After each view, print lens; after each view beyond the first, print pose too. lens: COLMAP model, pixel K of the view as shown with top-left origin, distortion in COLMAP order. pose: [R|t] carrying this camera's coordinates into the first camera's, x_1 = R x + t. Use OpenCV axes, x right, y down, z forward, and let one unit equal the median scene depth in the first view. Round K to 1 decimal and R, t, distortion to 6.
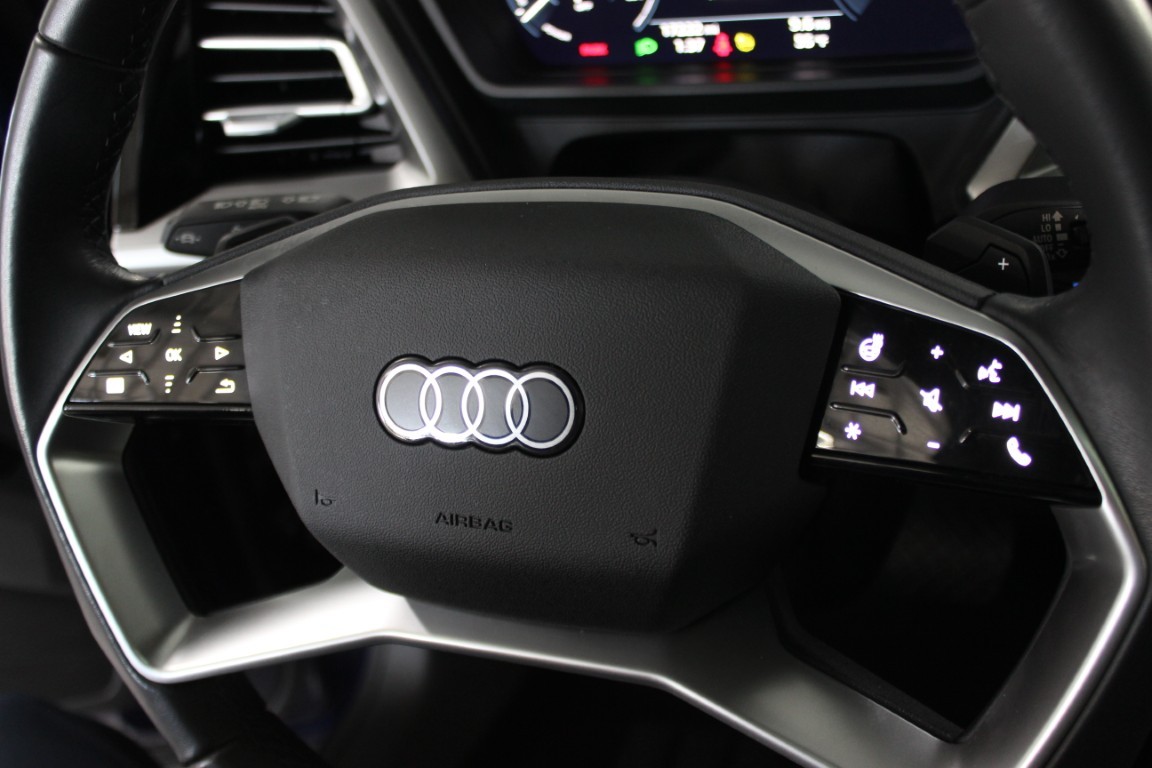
lens RADIAL K [[1274.5, 0, 576.0], [0, 1274.5, 384.0], [0, 0, 1]] dist [-0.095515, -0.013506]
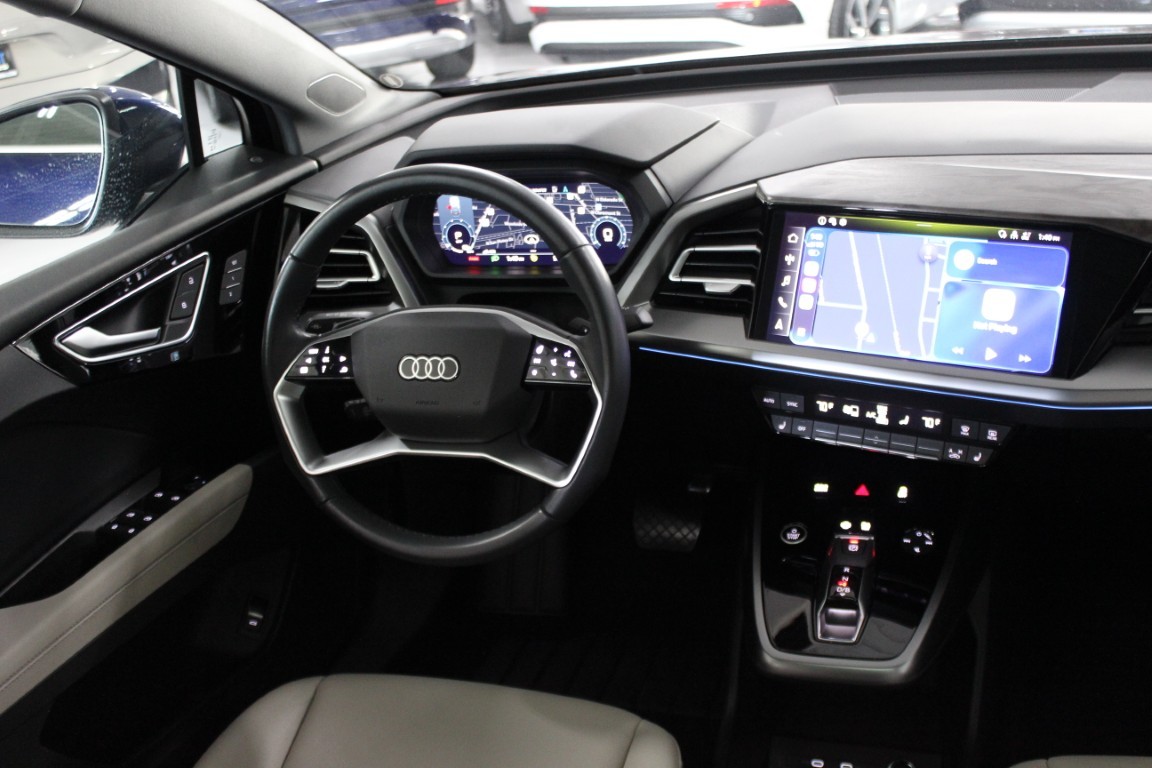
lens RADIAL K [[1274.5, 0, 576.0], [0, 1274.5, 384.0], [0, 0, 1]] dist [-0.095515, -0.013506]
pose [[0.997497, 0.022226, 0.067126, 0.083881], [-0.013181, 0.991122, -0.132304, 0.496759], [-0.069471, 0.131088, 0.988934, -2.352053]]
